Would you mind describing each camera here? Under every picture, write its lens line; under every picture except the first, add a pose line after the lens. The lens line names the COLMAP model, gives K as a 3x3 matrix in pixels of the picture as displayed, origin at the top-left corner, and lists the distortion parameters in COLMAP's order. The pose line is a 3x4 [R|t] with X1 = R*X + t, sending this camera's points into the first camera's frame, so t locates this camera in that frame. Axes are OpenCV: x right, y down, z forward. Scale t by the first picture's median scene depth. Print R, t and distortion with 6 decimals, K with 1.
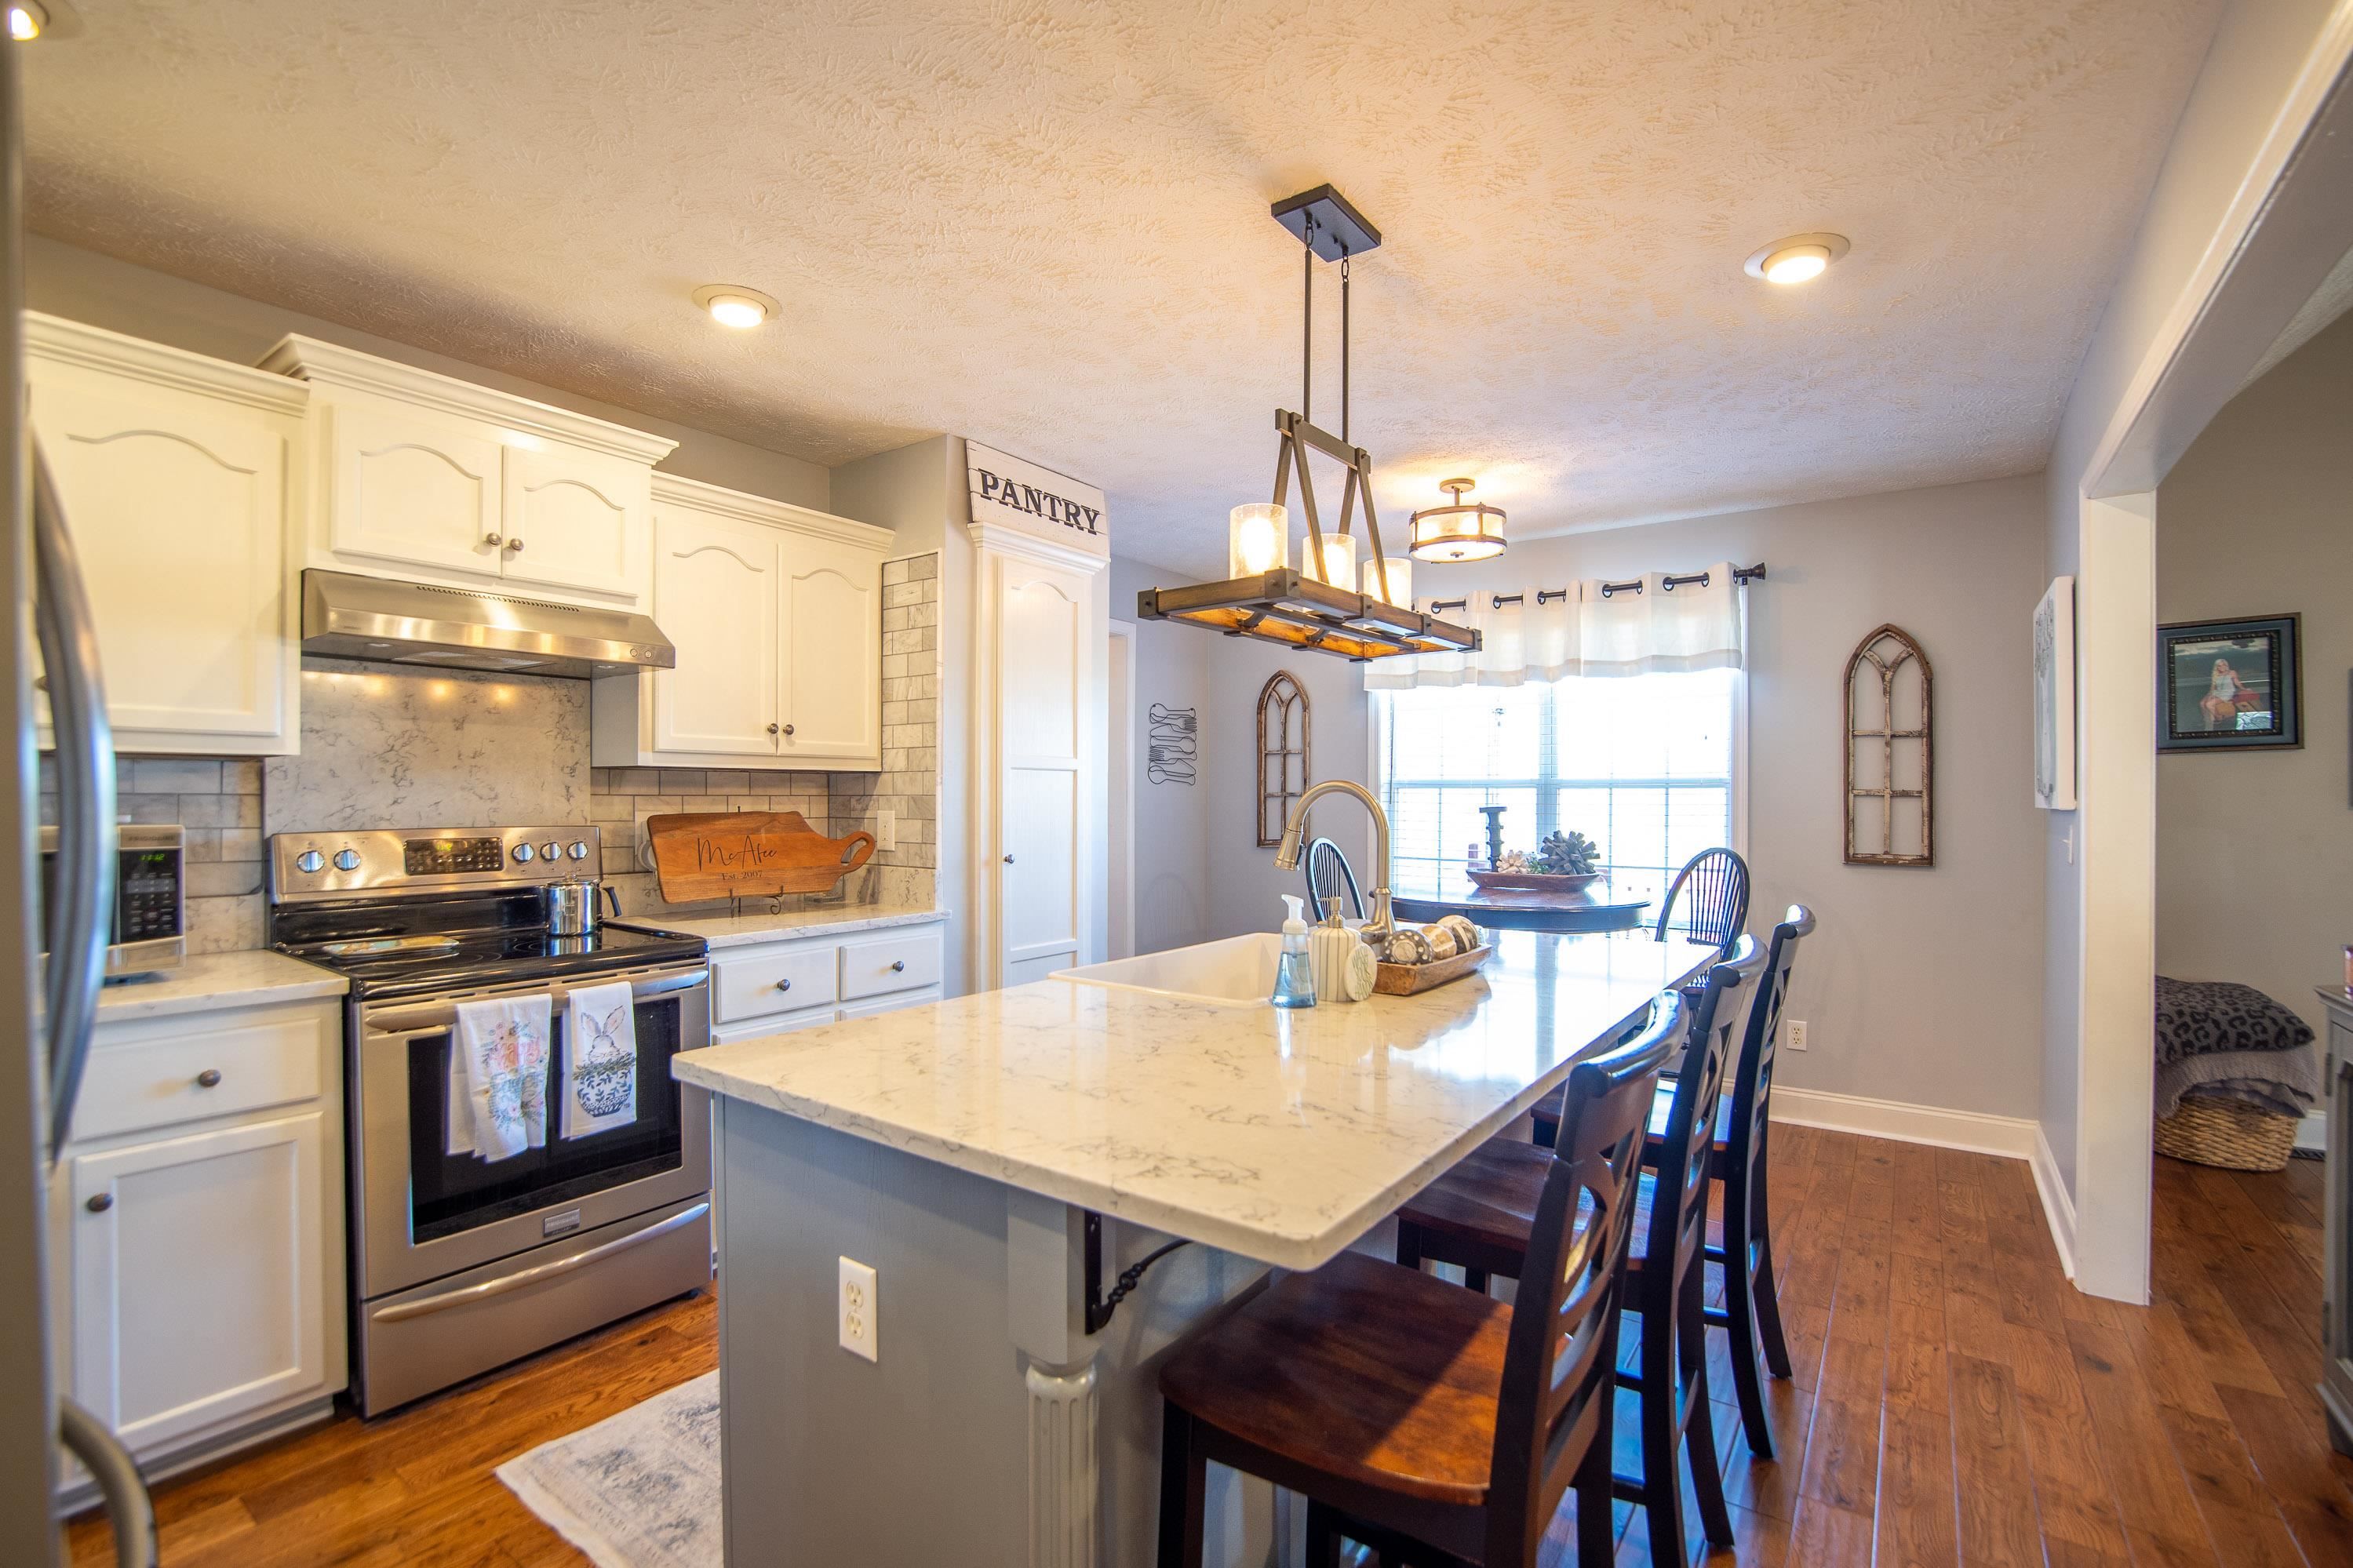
lens RADIAL K [[1043.8, 0, 1181.5], [0, 1043.8, 789.4], [0, 0, 1]] dist [-0.027847, 0.000559]
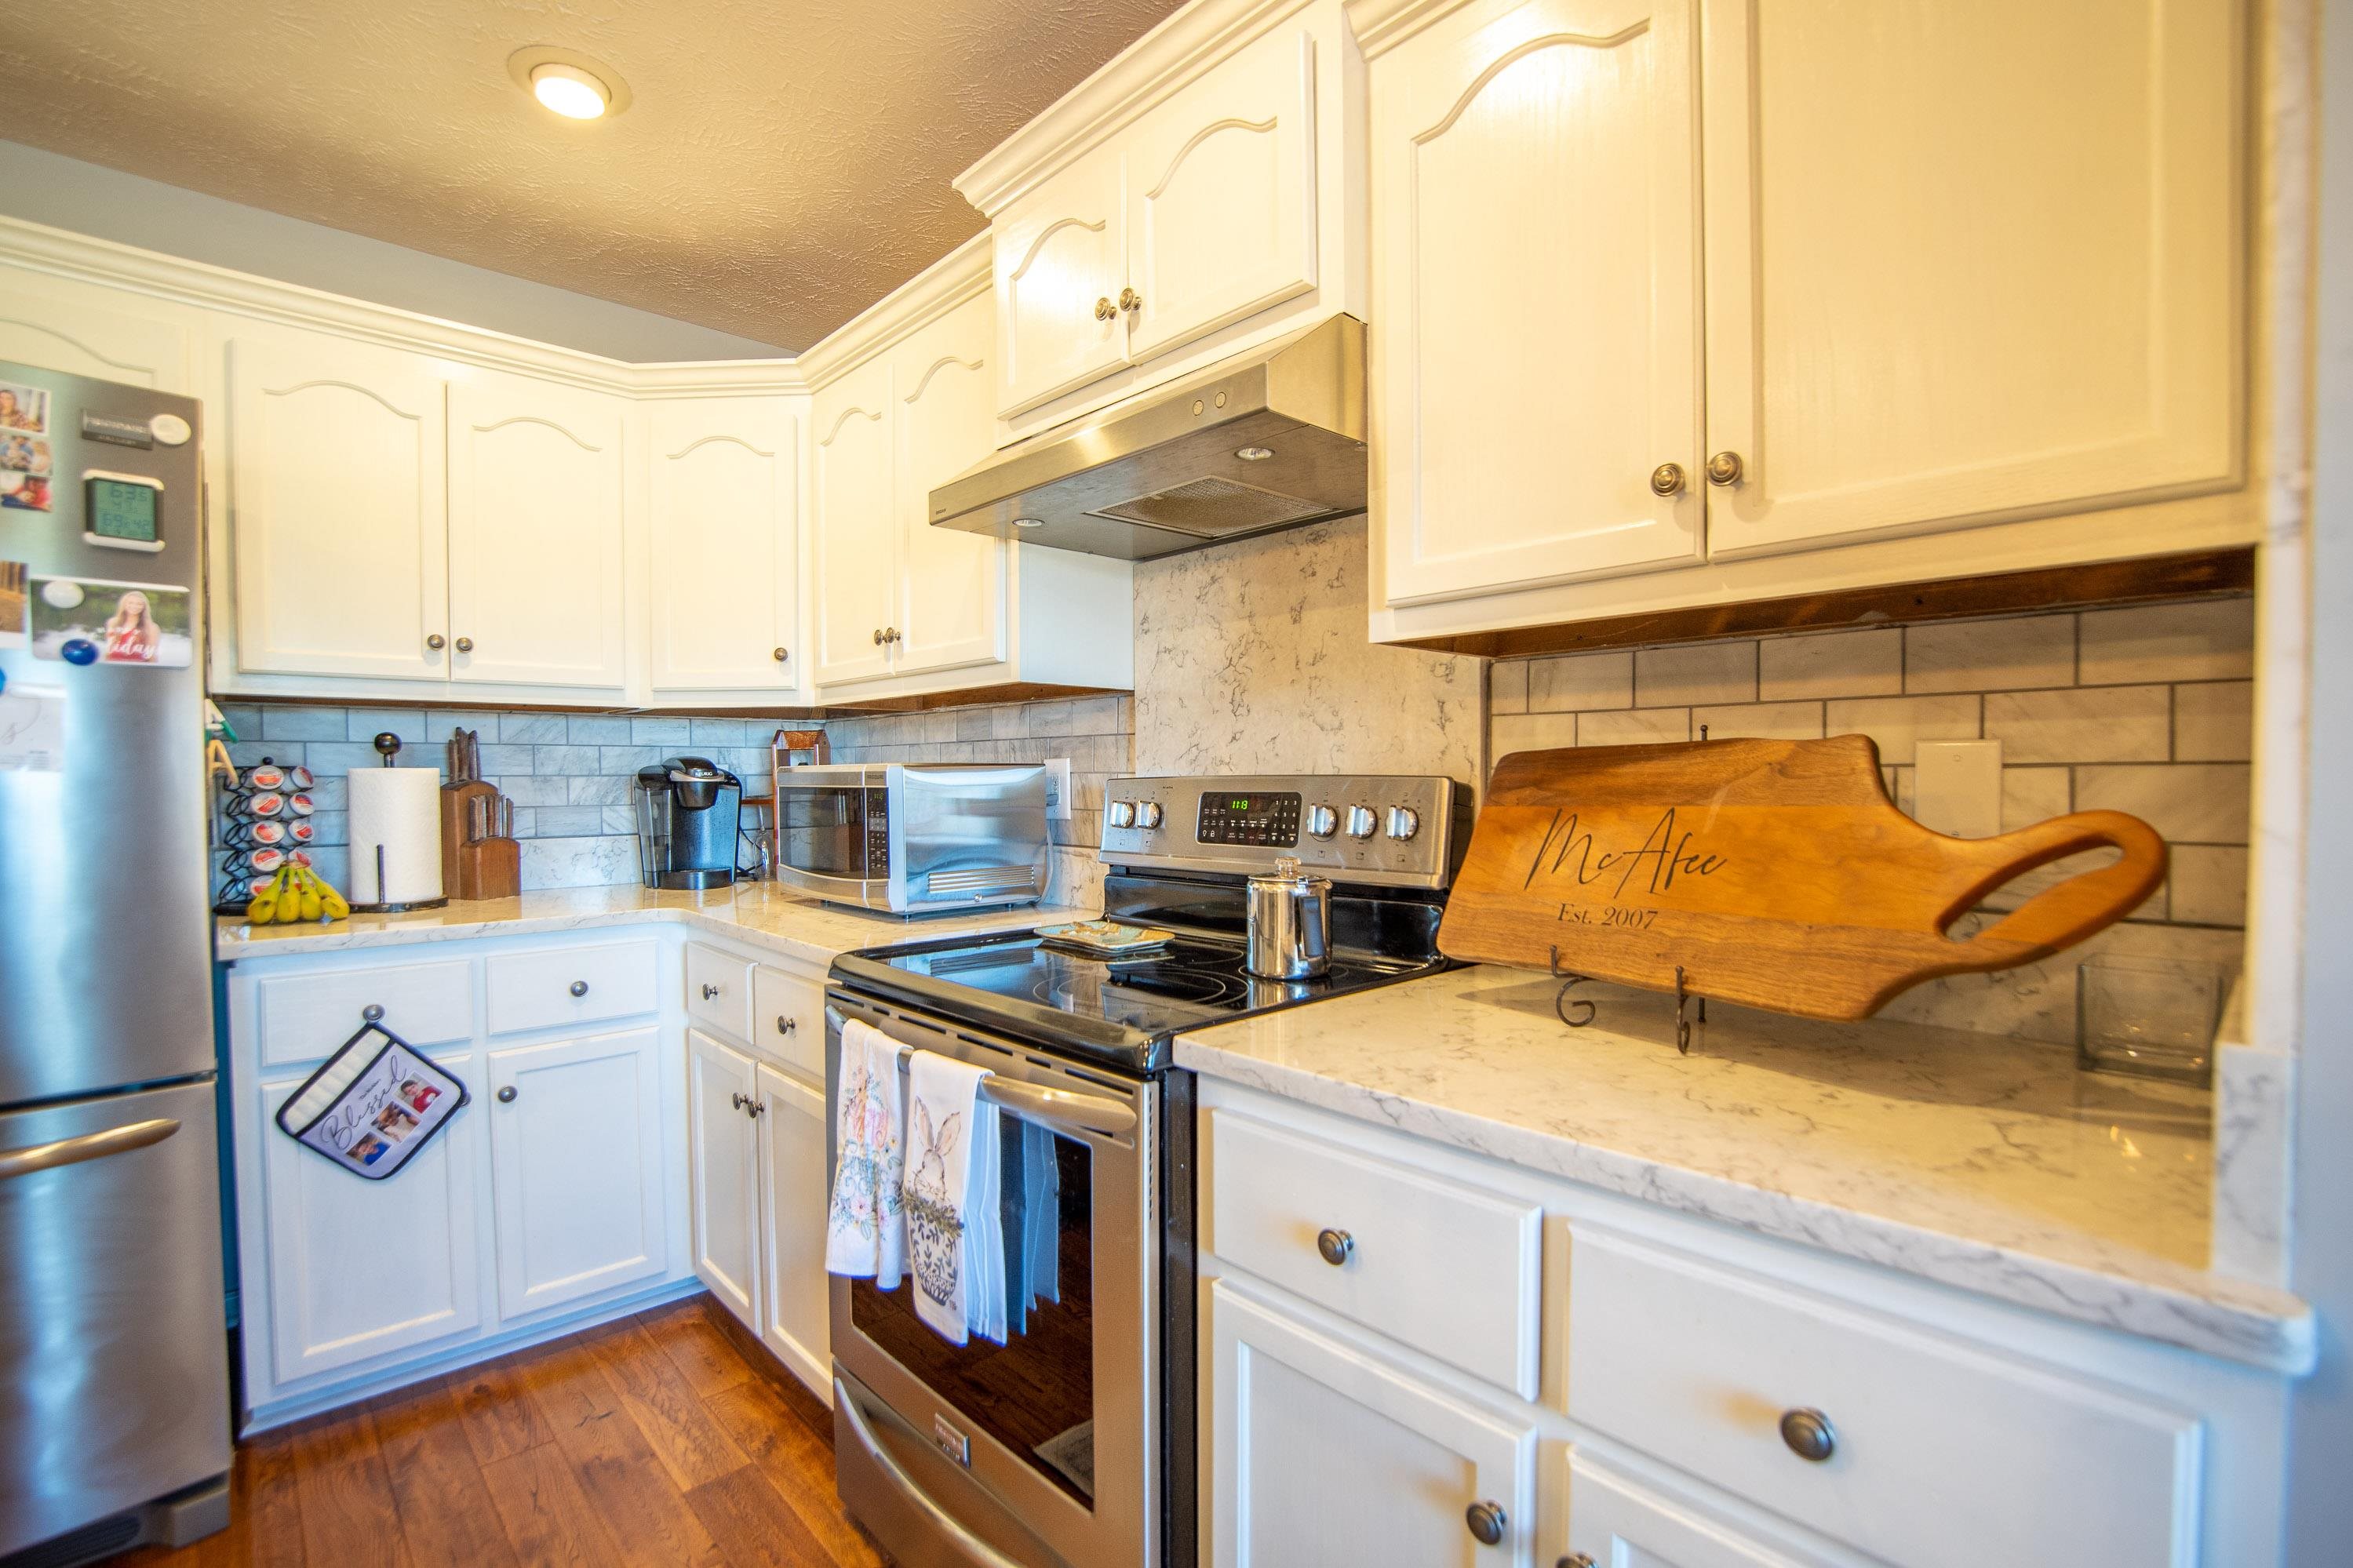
lens RADIAL K [[1043.8, 0, 1172.1], [0, 1043.8, 798.3], [0, 0, 1]] dist [-0.027847, 0.000559]
pose [[-0.212330, 0.018239, -0.977028, -0.052447], [0.010093, 0.999813, 0.016471, 0.039739], [0.977146, -0.006364, -0.212475, 1.070273]]
